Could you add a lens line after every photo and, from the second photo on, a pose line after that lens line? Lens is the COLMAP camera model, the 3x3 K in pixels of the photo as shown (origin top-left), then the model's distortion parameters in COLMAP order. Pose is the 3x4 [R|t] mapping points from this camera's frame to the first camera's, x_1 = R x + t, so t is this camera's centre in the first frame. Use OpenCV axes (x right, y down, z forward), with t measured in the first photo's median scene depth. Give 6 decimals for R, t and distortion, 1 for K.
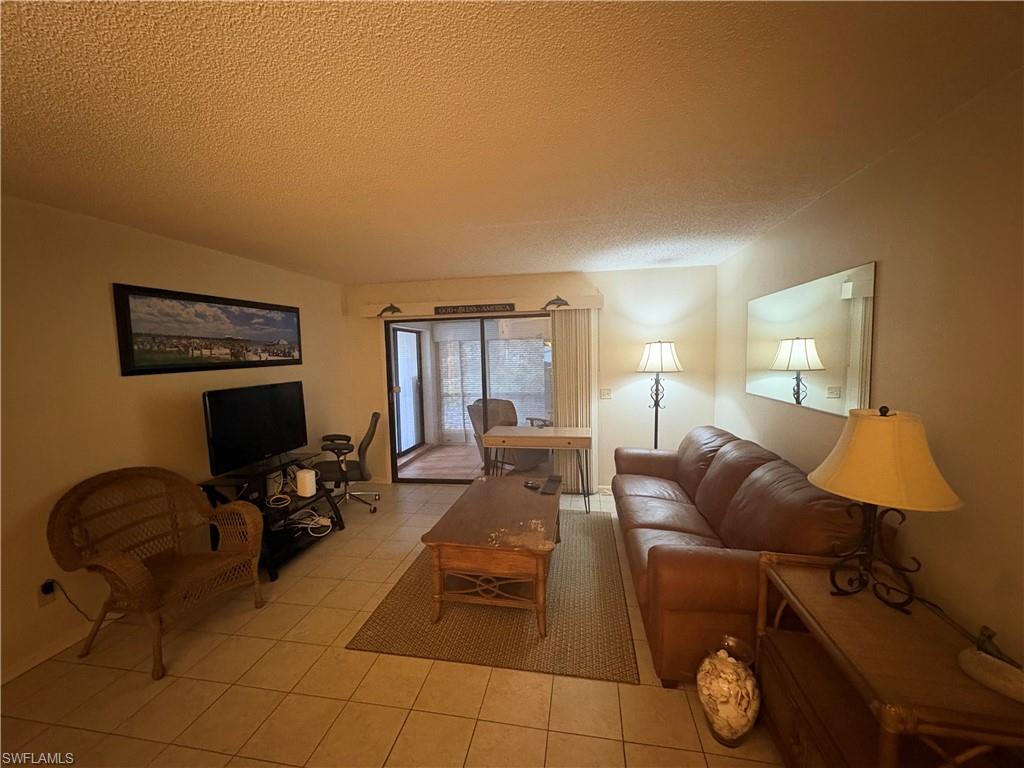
lens RADIAL K [[409.0, 0, 513.0], [0, 409.0, 385.0], [0, 0, 1]] dist [0.000061, 0.000214]
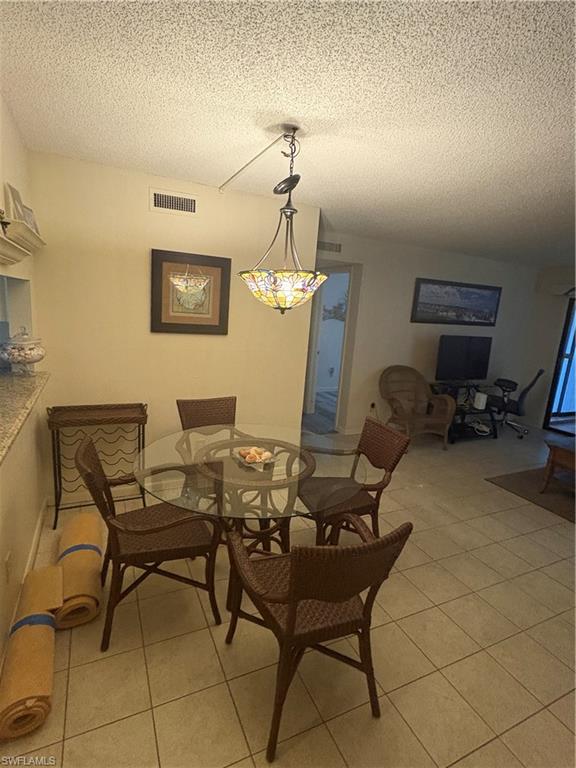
lens RADIAL K [[391.5, 0, 286.3], [0, 391.5, 384.1], [0, 0, 1]] dist [-0.001166, 0.000130]
pose [[0.577206, 0.225036, -0.784979, 0.203038], [-0.151555, 0.974100, 0.167812, 0.028744], [0.802411, 0.022106, 0.596362, -0.436993]]
